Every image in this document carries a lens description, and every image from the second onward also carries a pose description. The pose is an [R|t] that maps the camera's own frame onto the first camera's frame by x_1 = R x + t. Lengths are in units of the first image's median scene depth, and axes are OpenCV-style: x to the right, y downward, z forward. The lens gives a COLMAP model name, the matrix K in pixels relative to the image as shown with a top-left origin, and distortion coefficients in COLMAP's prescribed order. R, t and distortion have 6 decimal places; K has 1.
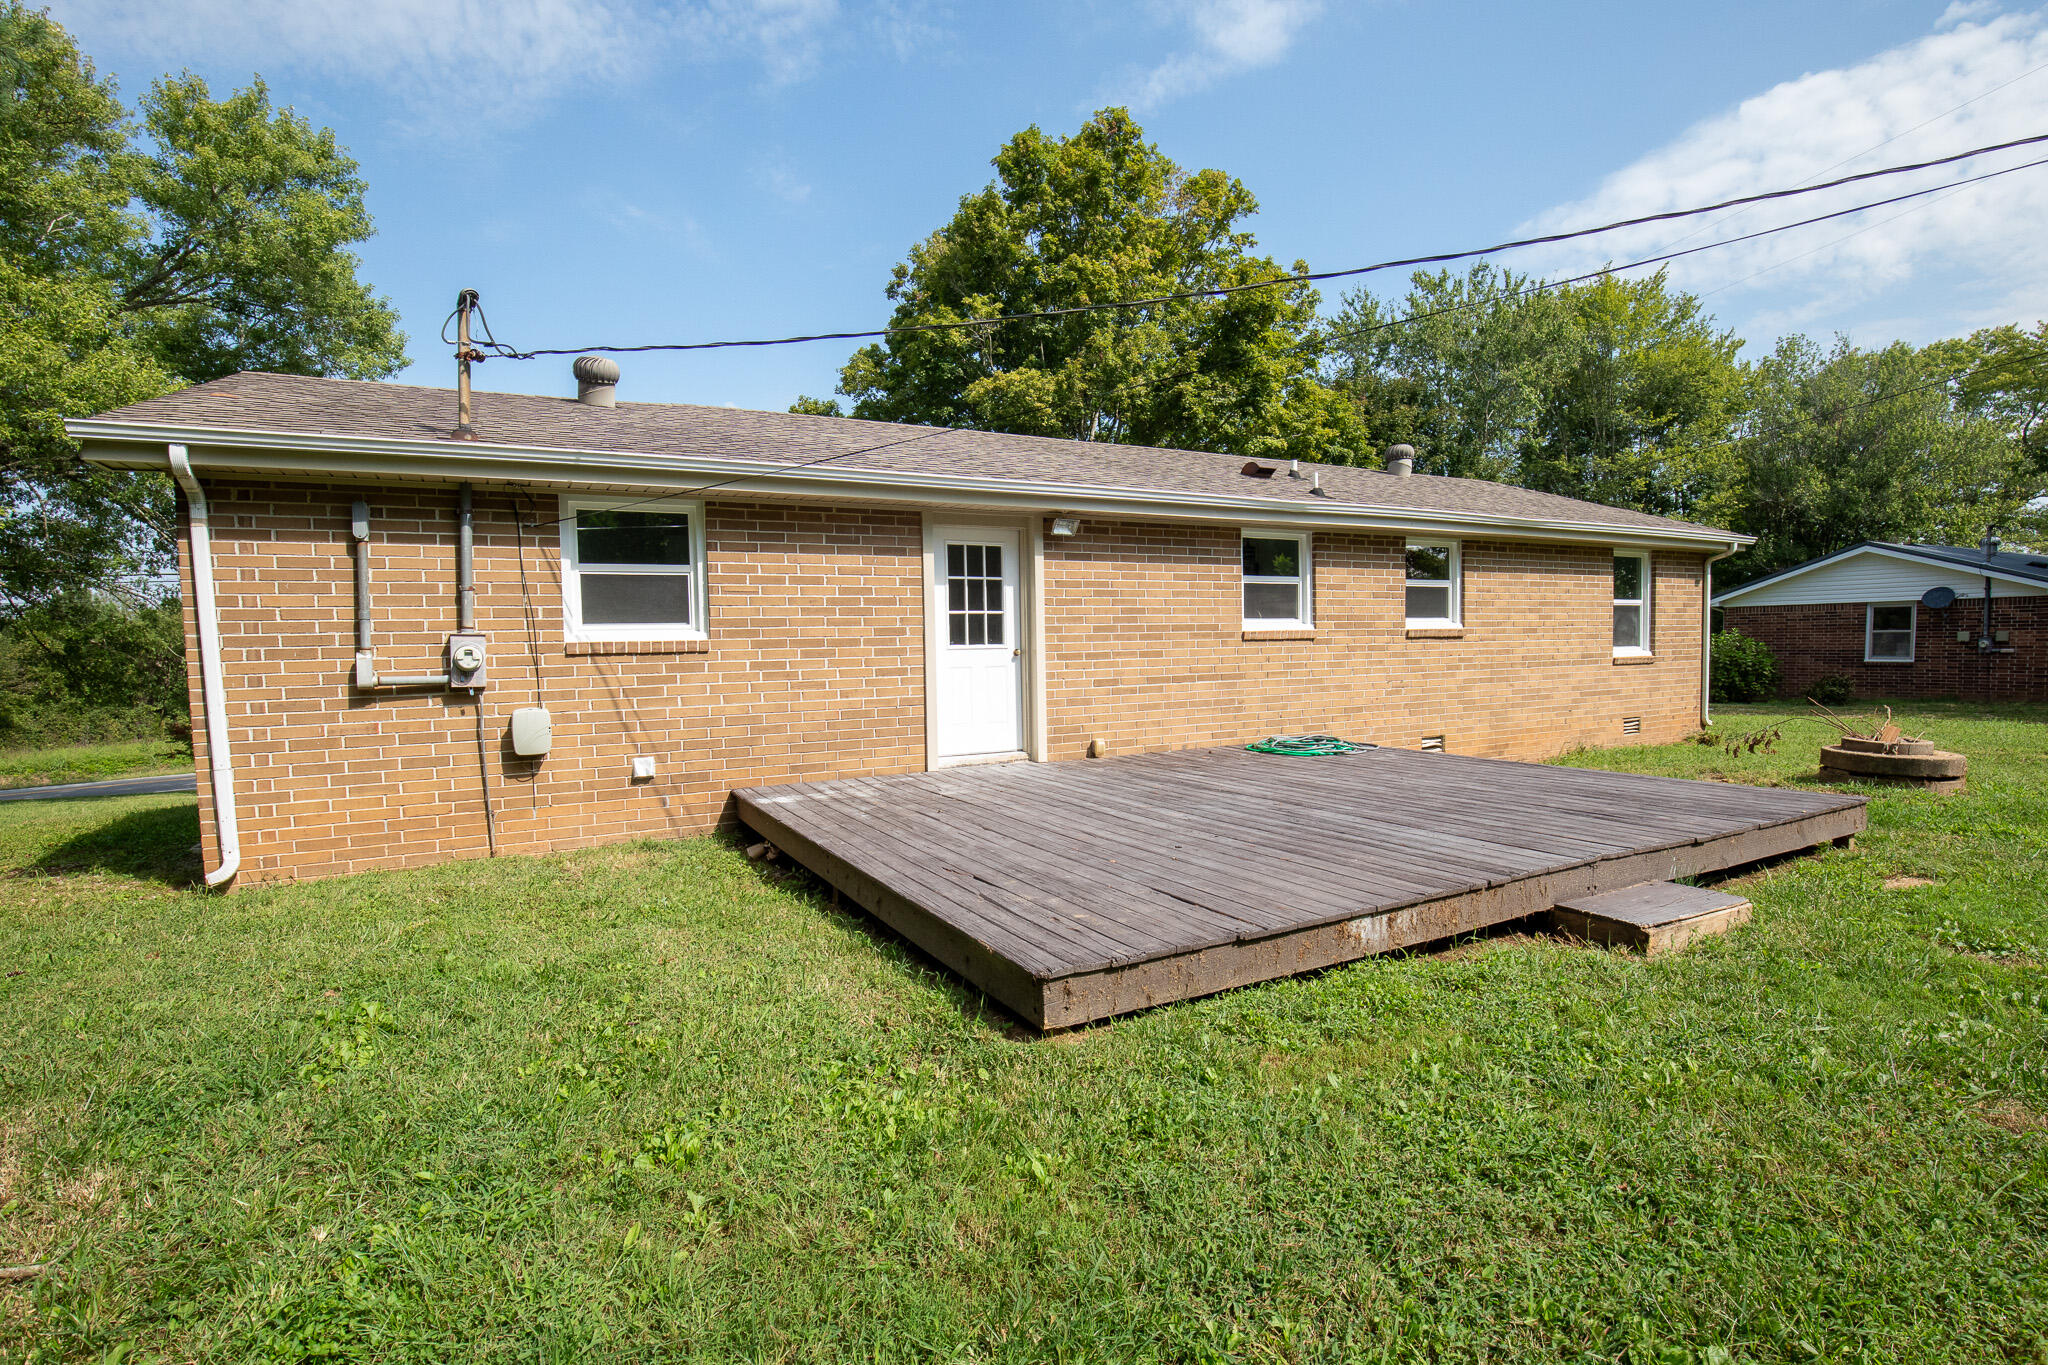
lens RADIAL K [[963.8, 0, 1024.0], [0, 963.8, 682.5], [0, 0, 1]] dist [-0.022300, -0.000188]
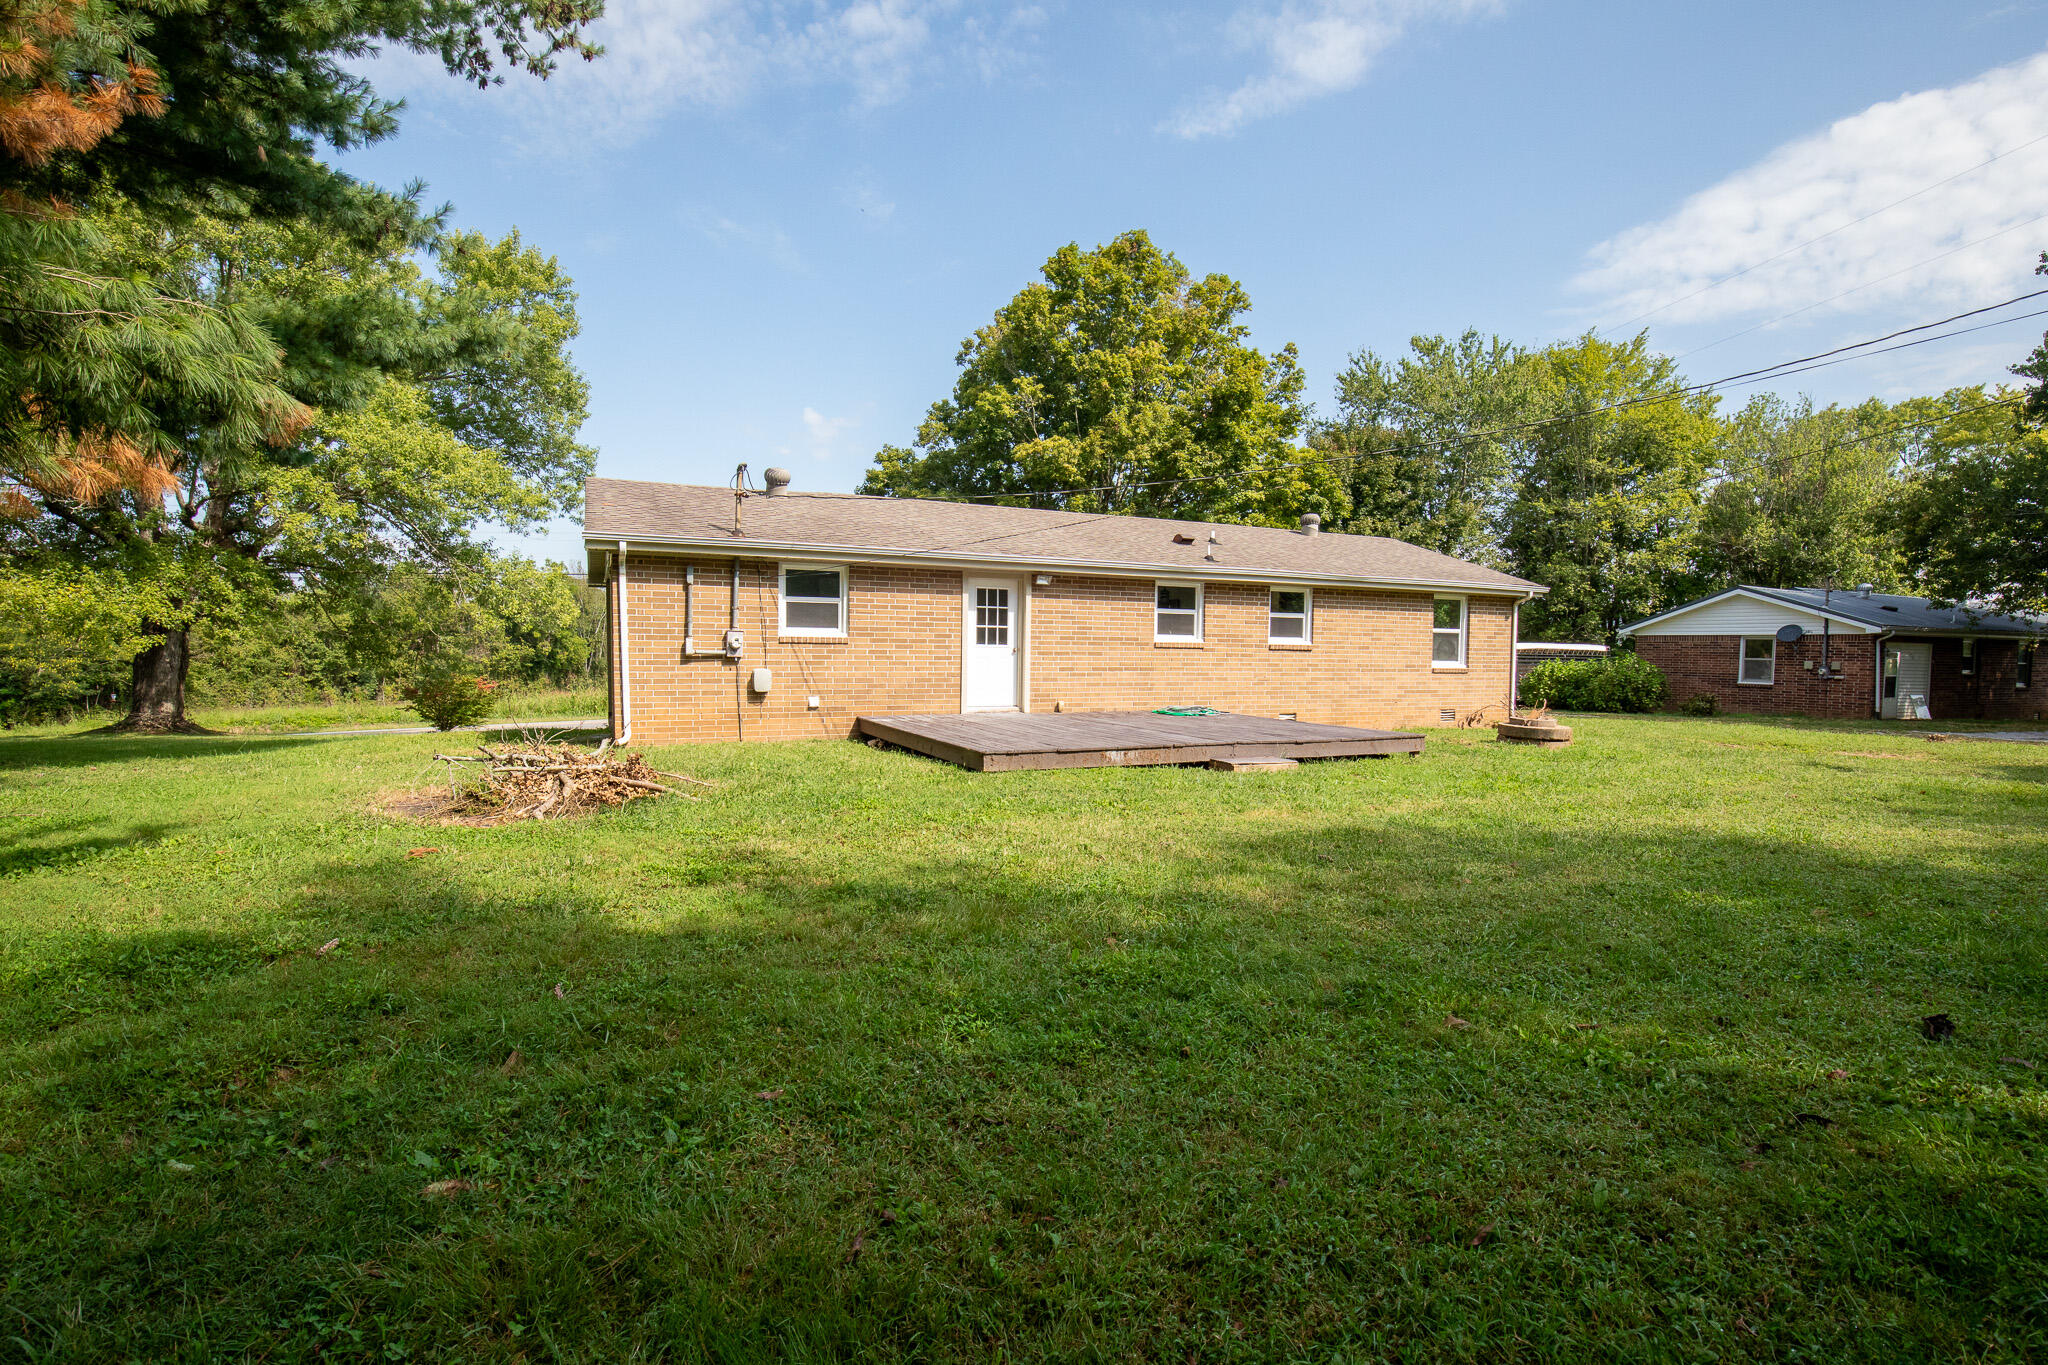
lens RADIAL K [[923.6, 0, 1024.0], [0, 923.6, 682.5], [0, 0, 1]] dist [0.004049, -0.000188]
pose [[0.997582, 0.034872, -0.060109, 0.082988], [-0.035063, 0.999383, -0.002124, 0.022971], [0.059998, 0.004227, 0.998190, -0.501432]]
